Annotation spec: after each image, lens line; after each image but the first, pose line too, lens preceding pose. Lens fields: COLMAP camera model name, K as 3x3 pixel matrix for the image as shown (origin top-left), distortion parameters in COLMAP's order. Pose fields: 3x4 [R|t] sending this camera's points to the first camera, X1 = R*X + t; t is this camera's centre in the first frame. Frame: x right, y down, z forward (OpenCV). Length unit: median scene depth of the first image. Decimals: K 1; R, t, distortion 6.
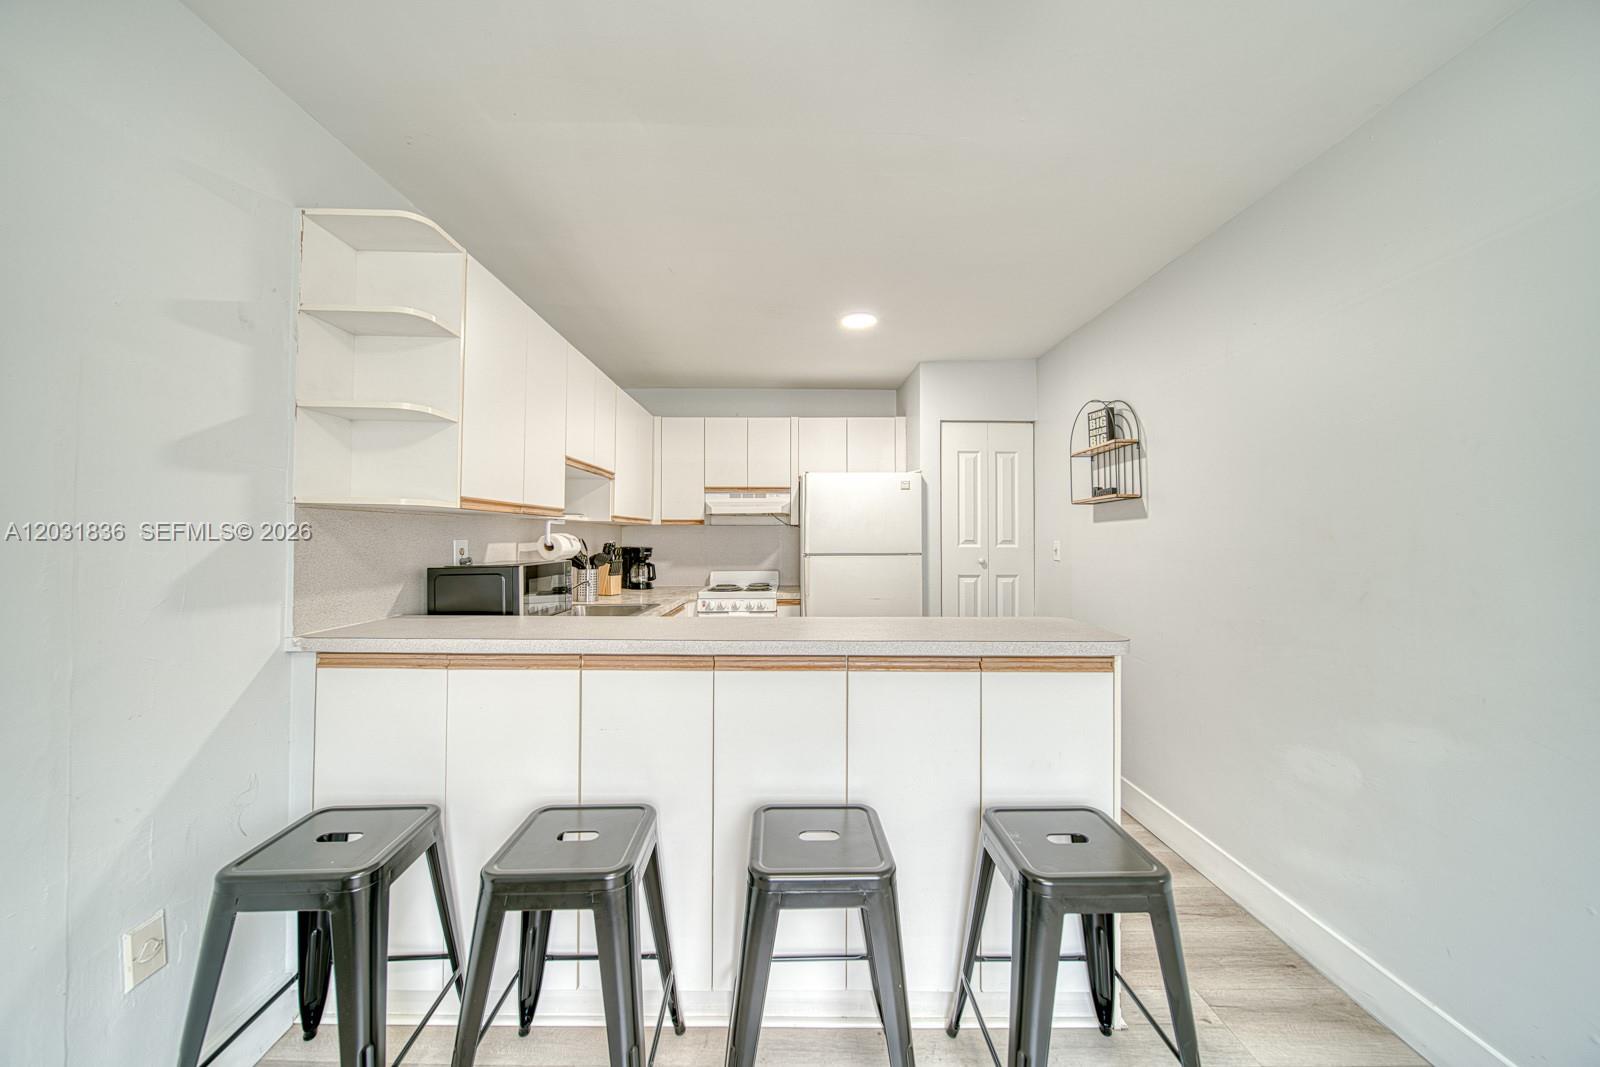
lens RADIAL K [[573.9, 0, 797.6], [0, 573.9, 529.5], [0, 0, 1]] dist [-0.002732, -0.000419]
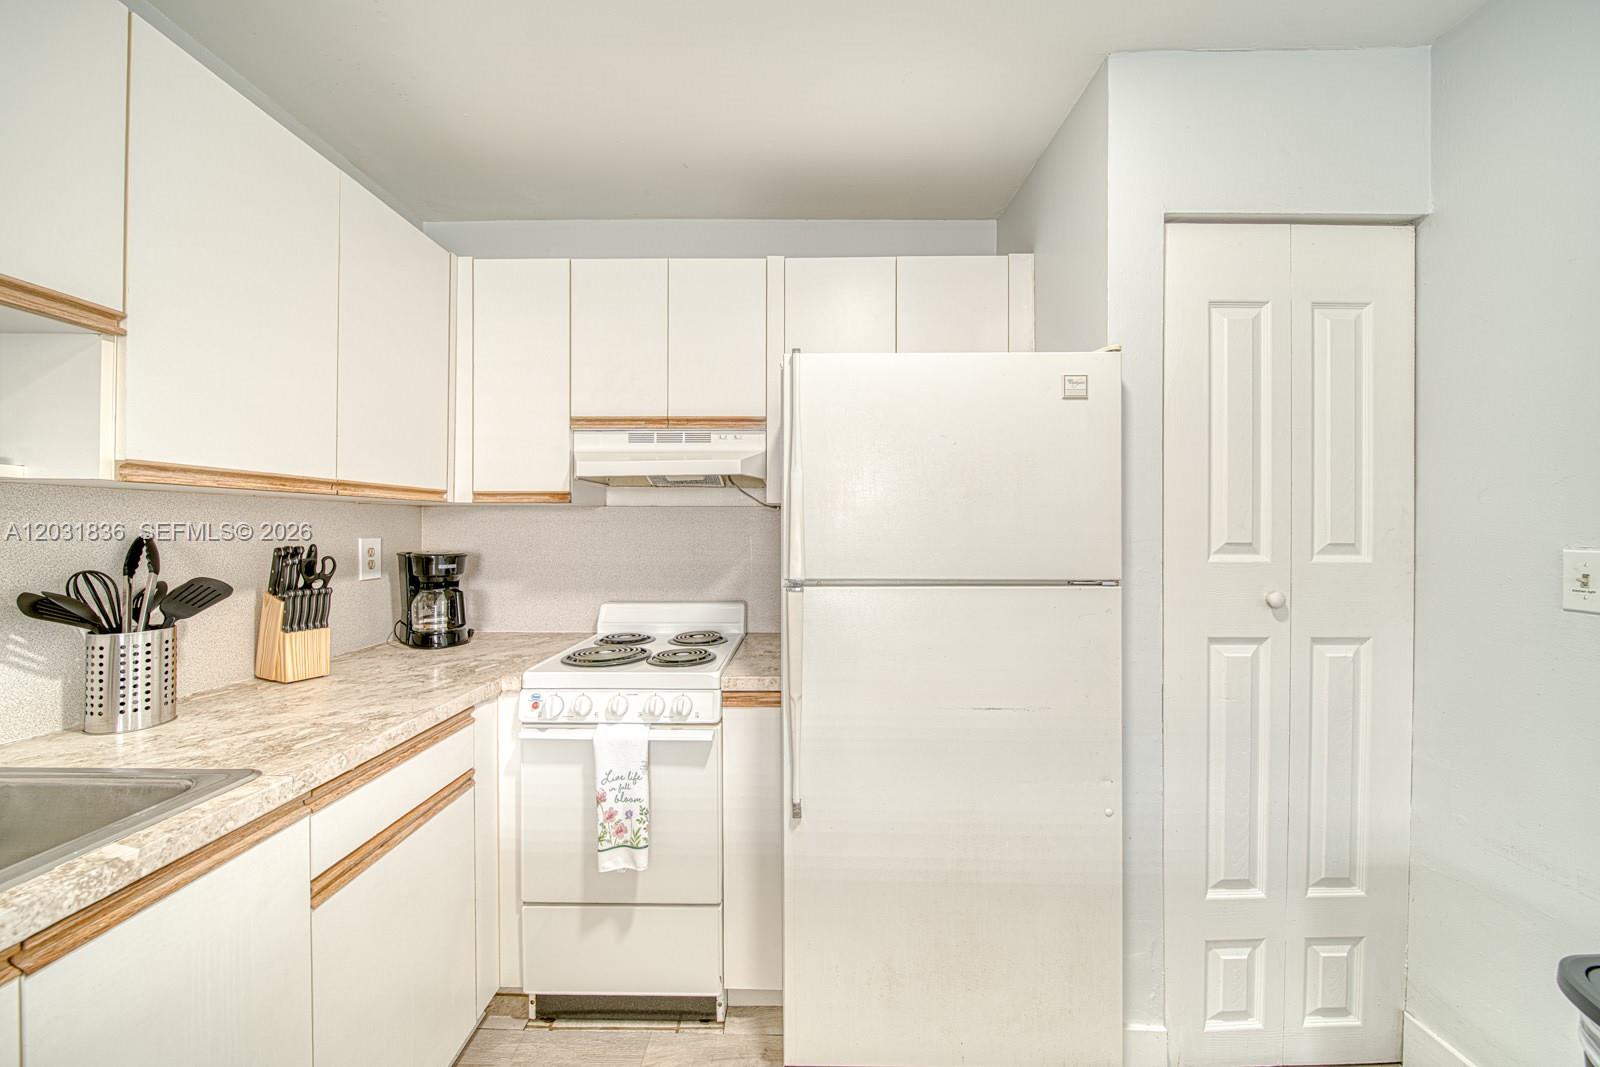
lens RADIAL K [[573.9, 0, 797.6], [0, 573.9, 529.5], [0, 0, 1]] dist [-0.002732, -0.000419]
pose [[0.999610, 0.002603, -0.027805, 0.026175], [-0.002159, 0.999869, 0.016011, 0.004650], [0.027843, -0.015945, 0.999485, 0.609357]]
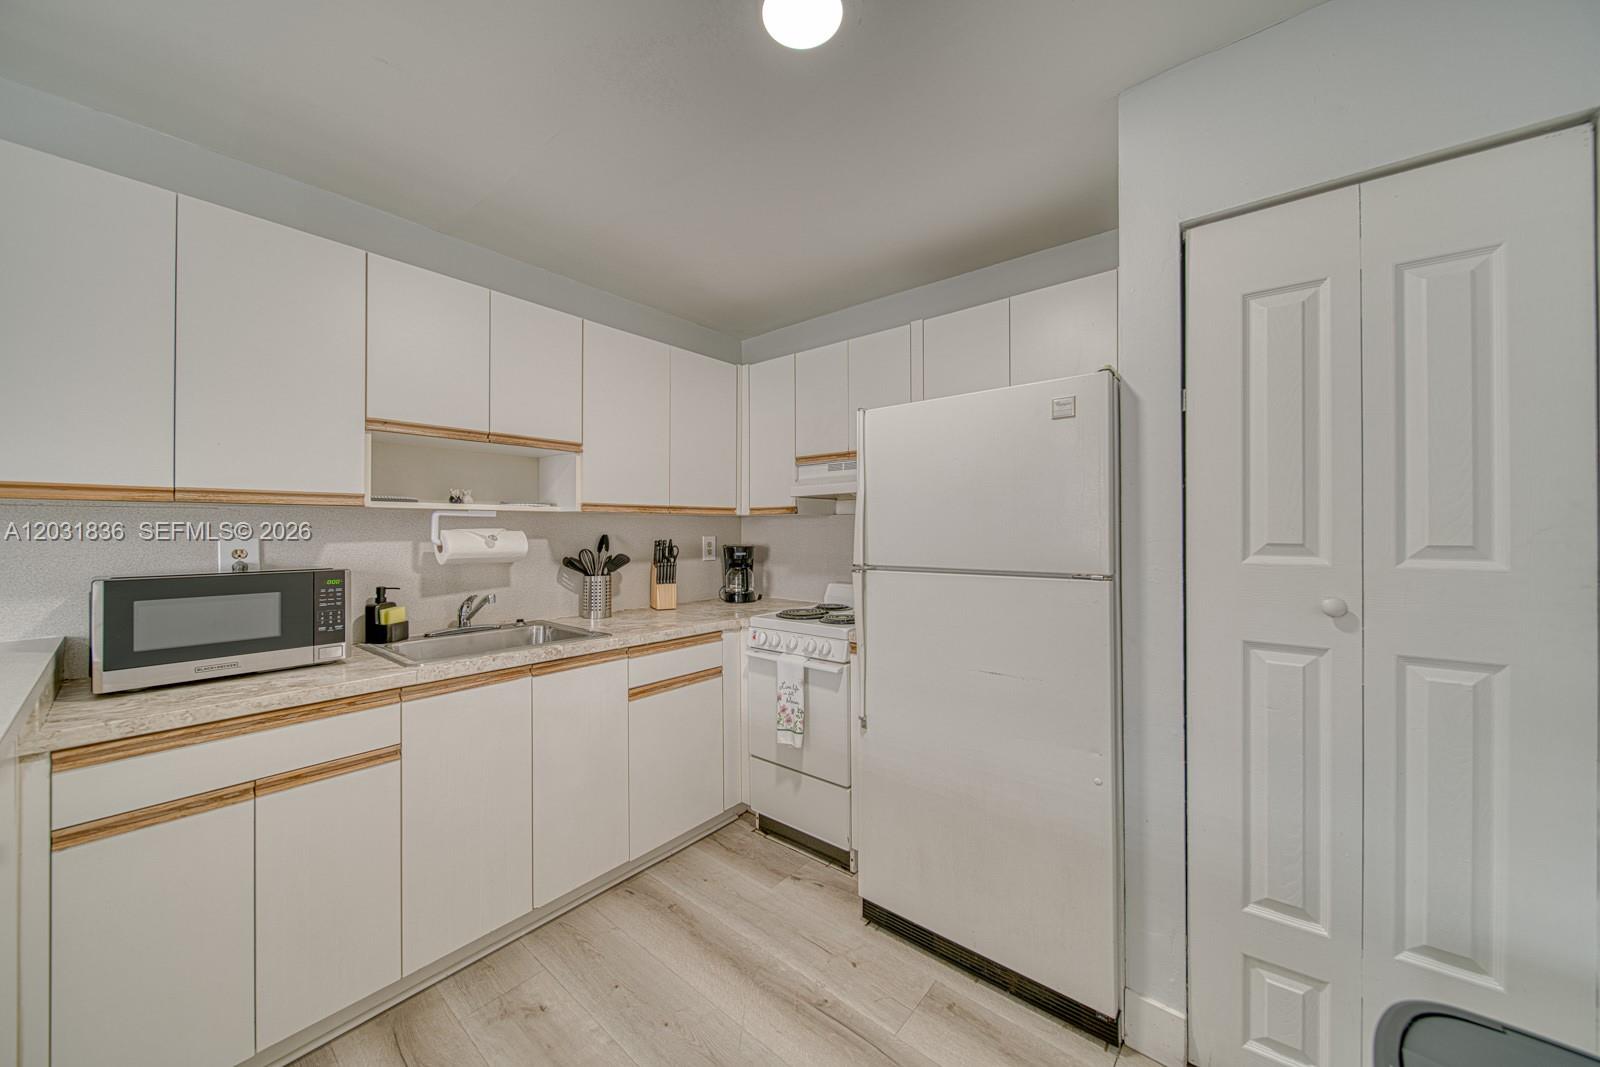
lens RADIAL K [[557.1, 0, 806.0], [0, 557.1, 529.0], [0, 0, 1]] dist [-0.007275, -0.000098]
pose [[0.770436, -0.002071, -0.637514, 0.282500], [0.010344, 0.999904, 0.009251, 0.003547], [0.637433, -0.013722, 0.770383, 0.546020]]
